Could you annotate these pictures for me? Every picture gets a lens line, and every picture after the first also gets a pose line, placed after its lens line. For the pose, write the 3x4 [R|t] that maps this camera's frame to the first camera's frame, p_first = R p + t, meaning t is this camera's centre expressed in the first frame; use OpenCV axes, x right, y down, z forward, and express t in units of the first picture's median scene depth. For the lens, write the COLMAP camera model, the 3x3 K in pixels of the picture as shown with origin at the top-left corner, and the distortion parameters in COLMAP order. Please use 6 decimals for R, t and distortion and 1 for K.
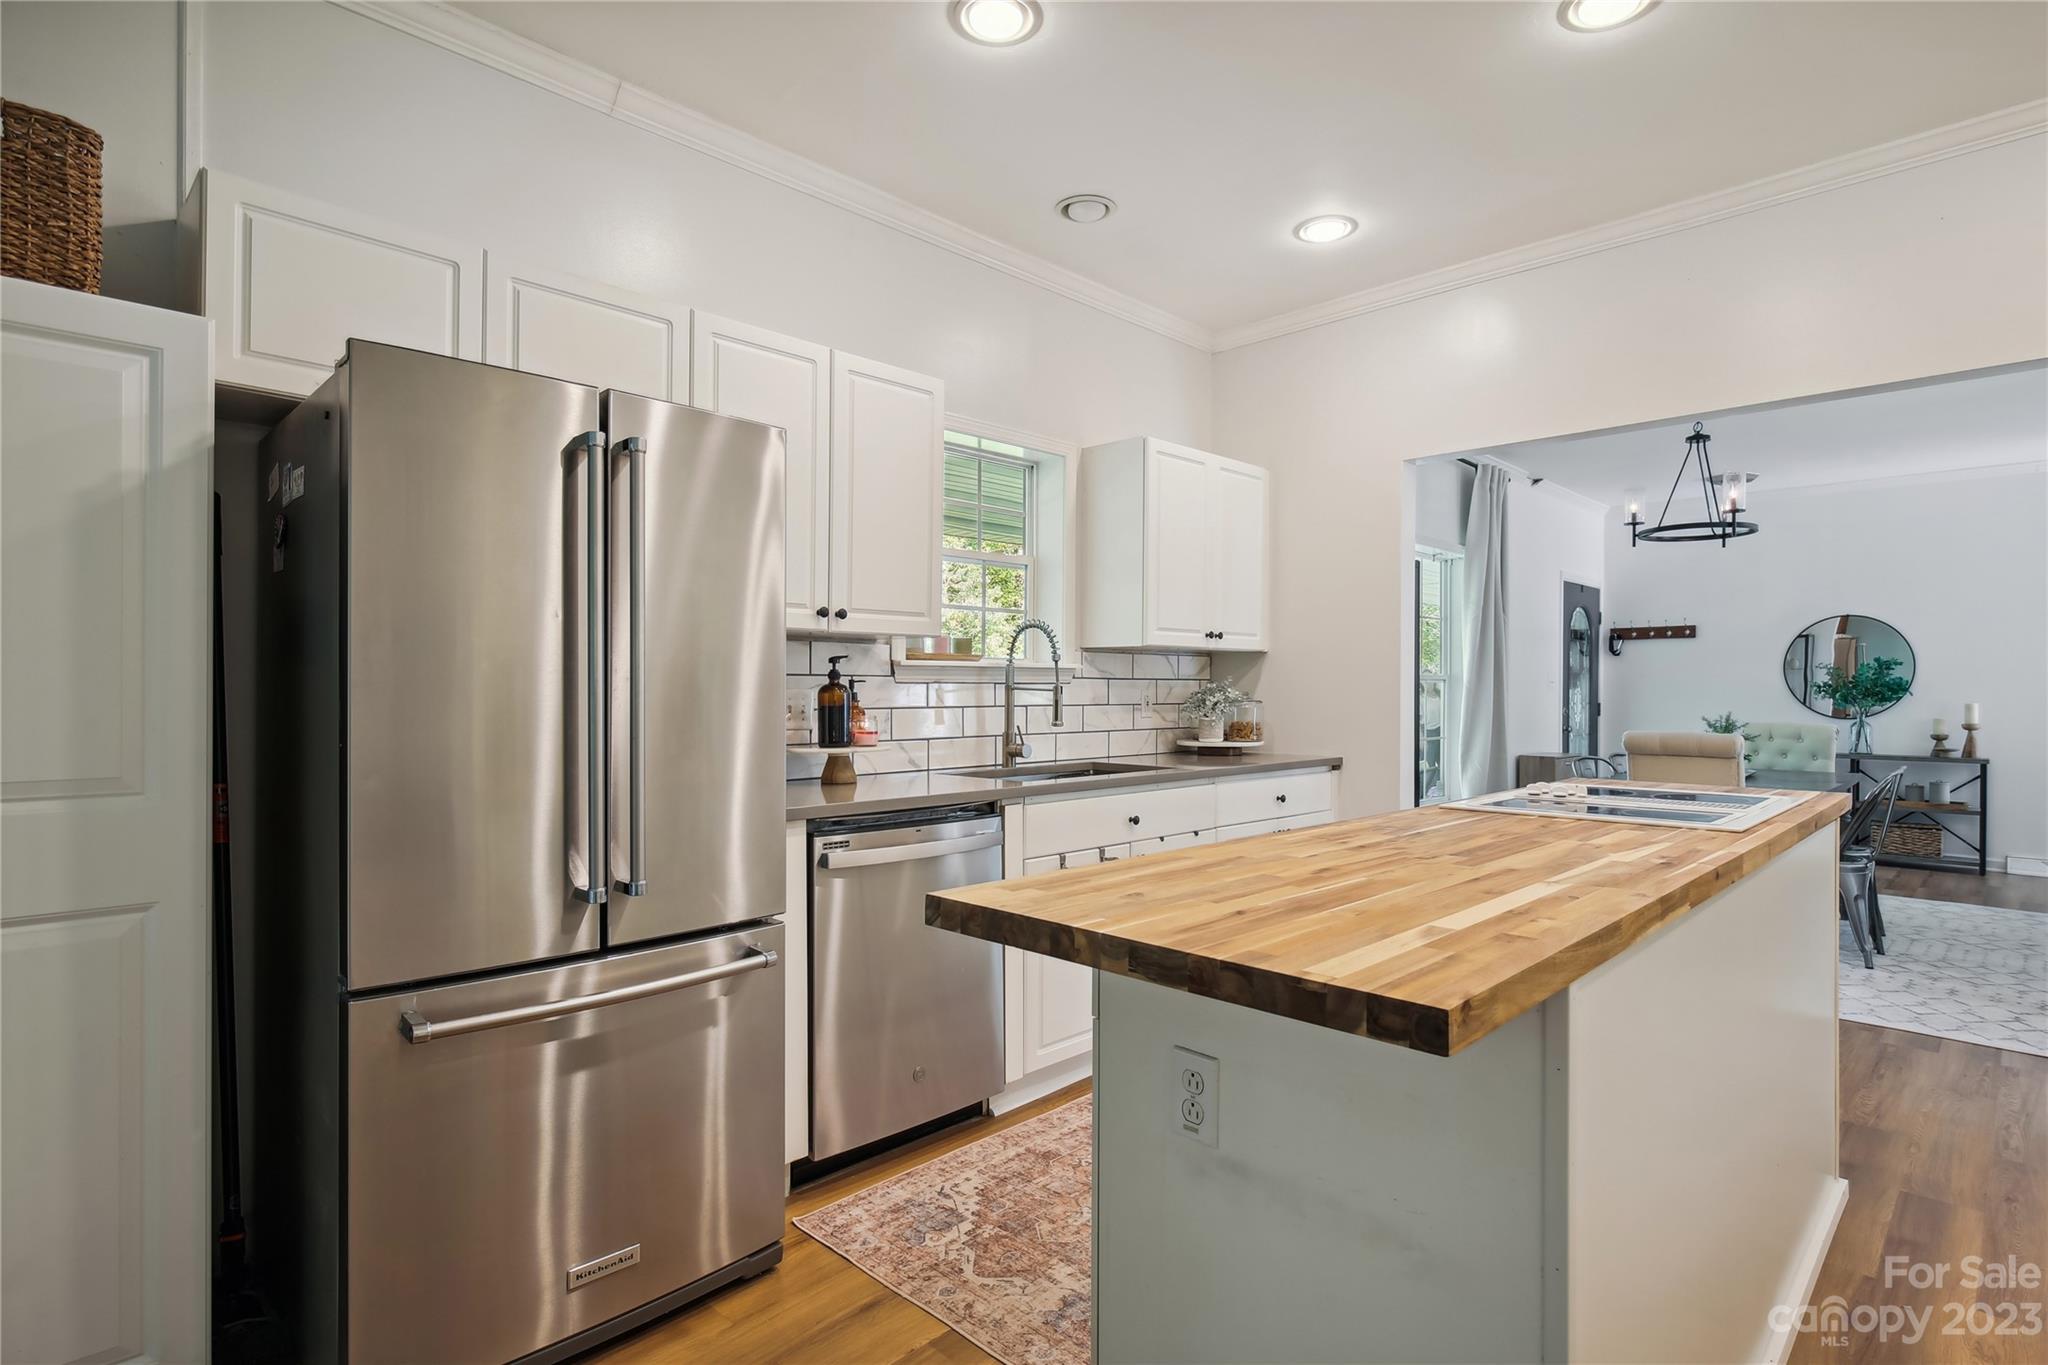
lens RADIAL K [[1029.7, 0, 1005.3], [0, 1029.7, 695.3], [0, 0, 1]] dist [0.001444, -0.001151]
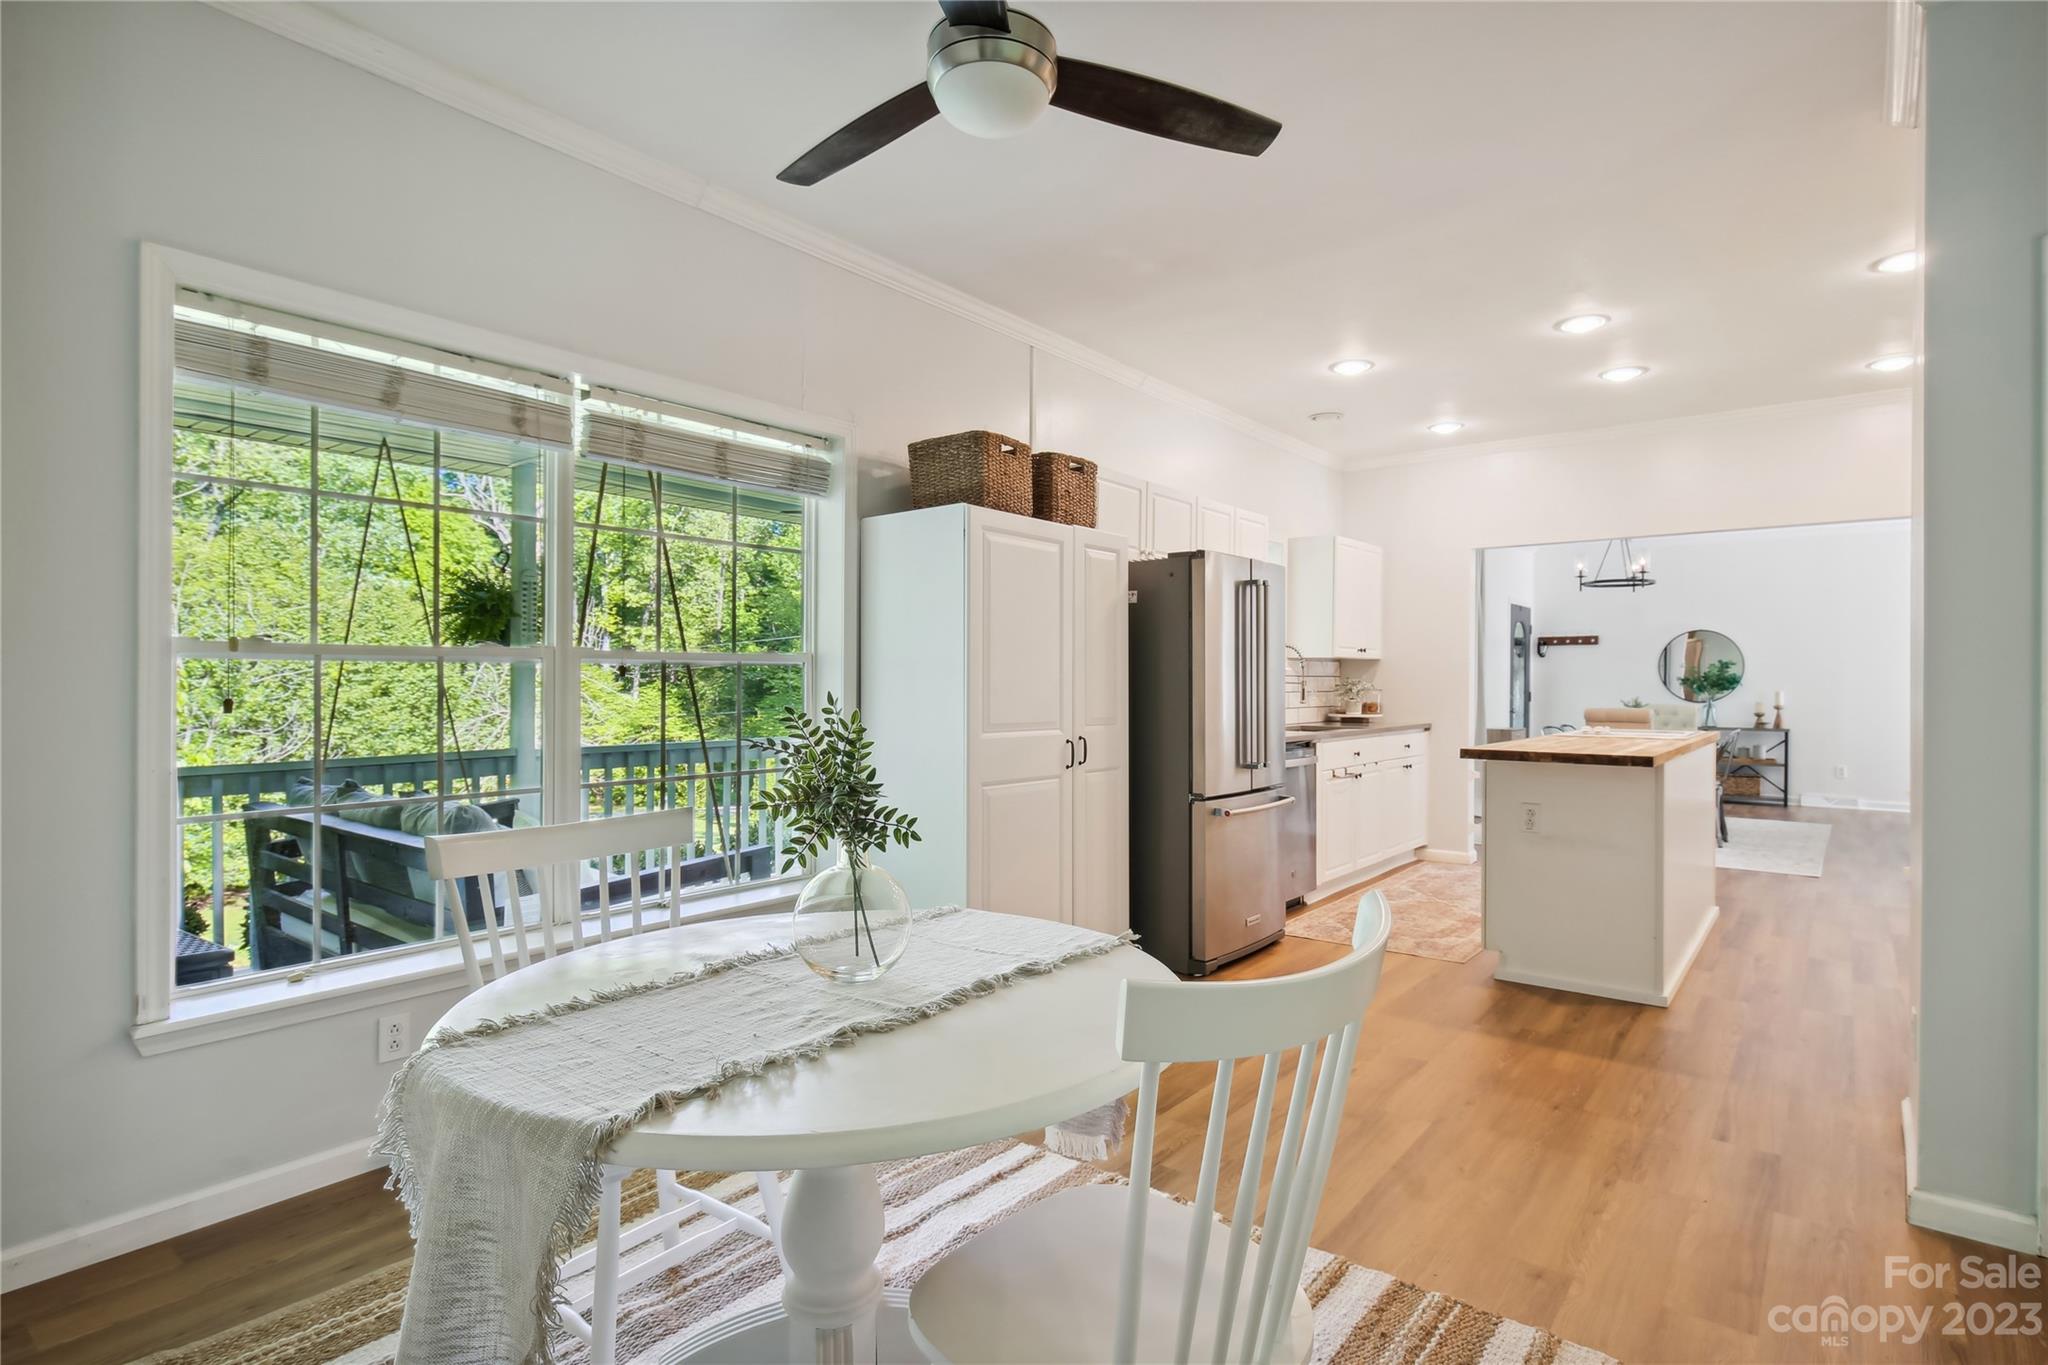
lens RADIAL K [[1029.7, 0, 1019.2], [0, 1029.7, 686.6], [0, 0, 1]] dist [0.001444, -0.001151]
pose [[0.993745, -0.001052, 0.111667, -0.415708], [0.001137, 0.999999, -0.000696, 0.001047], [-0.111666, 0.000818, 0.993745, -0.465139]]
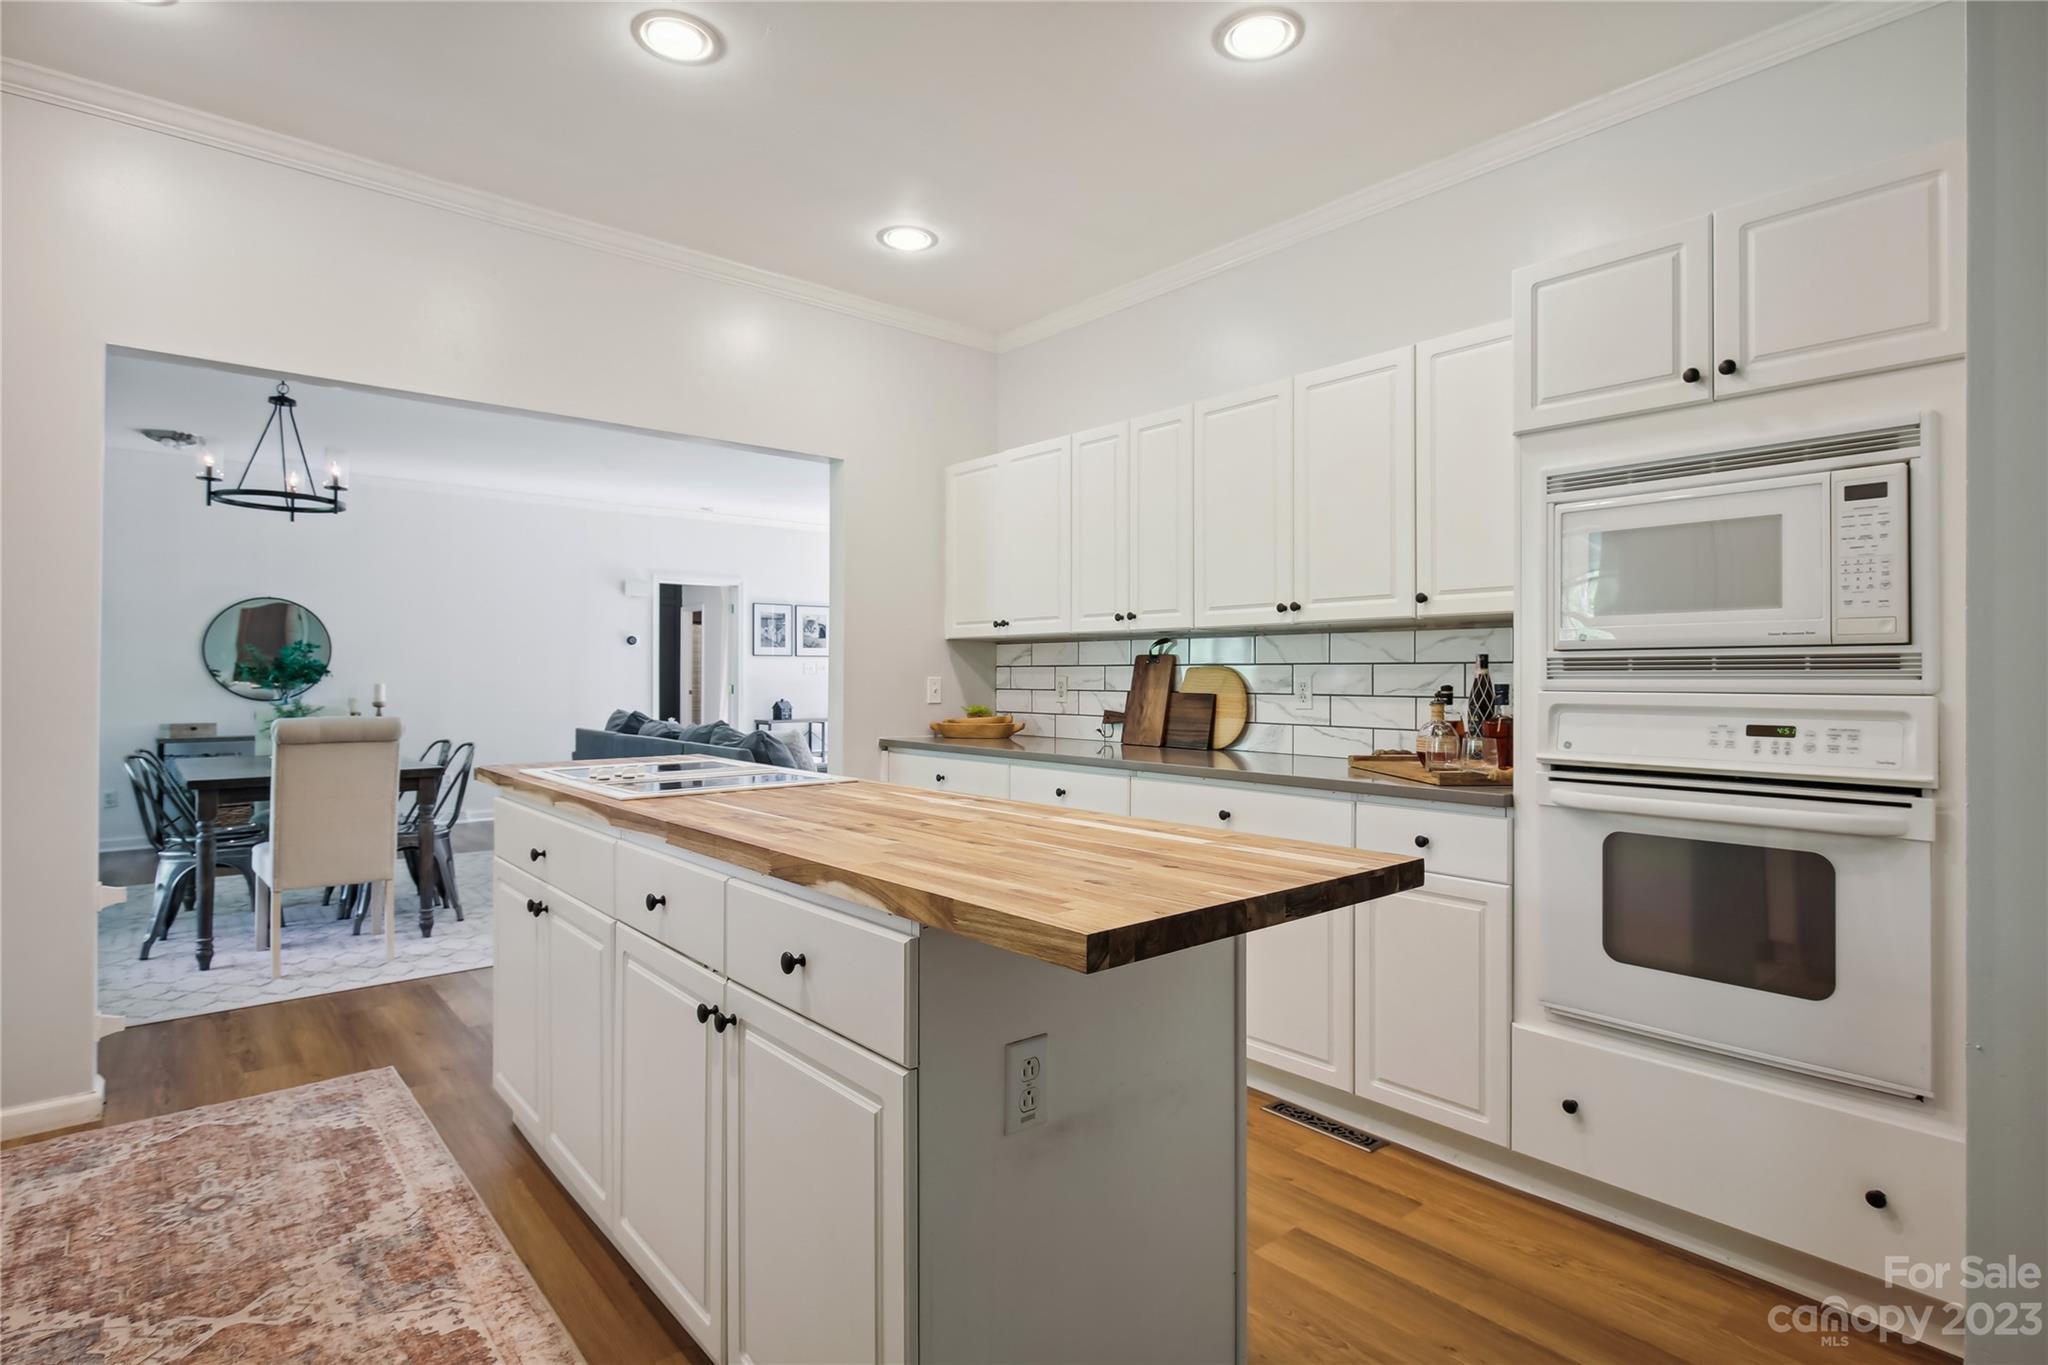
lens RADIAL K [[1029.7, 0, 1087.1], [0, 1029.7, 667.4], [0, 0, 1]] dist [0.001444, -0.001151]
pose [[0.055326, 0.000954, 0.998468, -0.203418], [0.007921, 0.999968, -0.001394, -0.003001], [-0.998437, 0.007986, 0.055317, 0.222545]]
